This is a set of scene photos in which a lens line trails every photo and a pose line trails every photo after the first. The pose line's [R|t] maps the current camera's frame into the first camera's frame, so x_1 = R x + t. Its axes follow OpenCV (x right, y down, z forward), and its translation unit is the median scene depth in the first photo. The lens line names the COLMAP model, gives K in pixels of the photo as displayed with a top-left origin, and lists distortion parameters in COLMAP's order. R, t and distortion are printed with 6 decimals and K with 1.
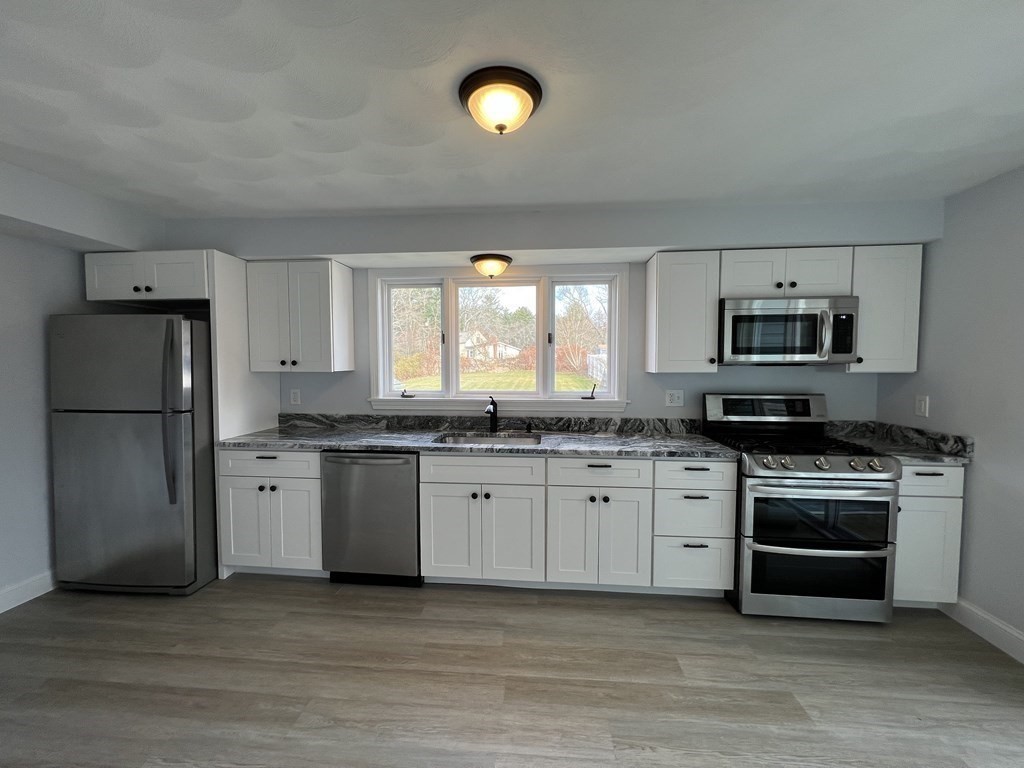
lens RADIAL K [[408.3, 0, 512.1], [0, 408.3, 380.7], [0, 0, 1]] dist [-0.001811, 0.000378]
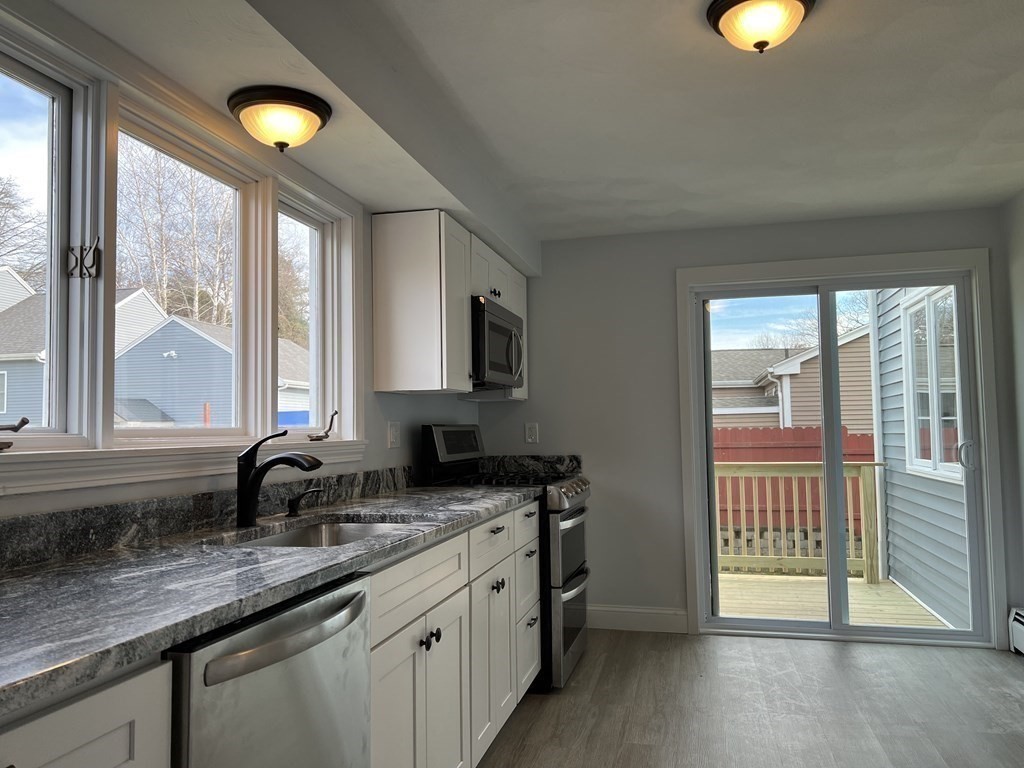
lens RADIAL K [[757.5, 0, 515.5], [0, 757.5, 384.9], [0, 0, 1]] dist [0.008614, -0.005332]
pose [[0.162215, 0.054313, 0.985260, -0.916803], [0.063296, 0.995855, -0.065318, 0.068978], [-0.984723, 0.072959, 0.158105, 0.785850]]
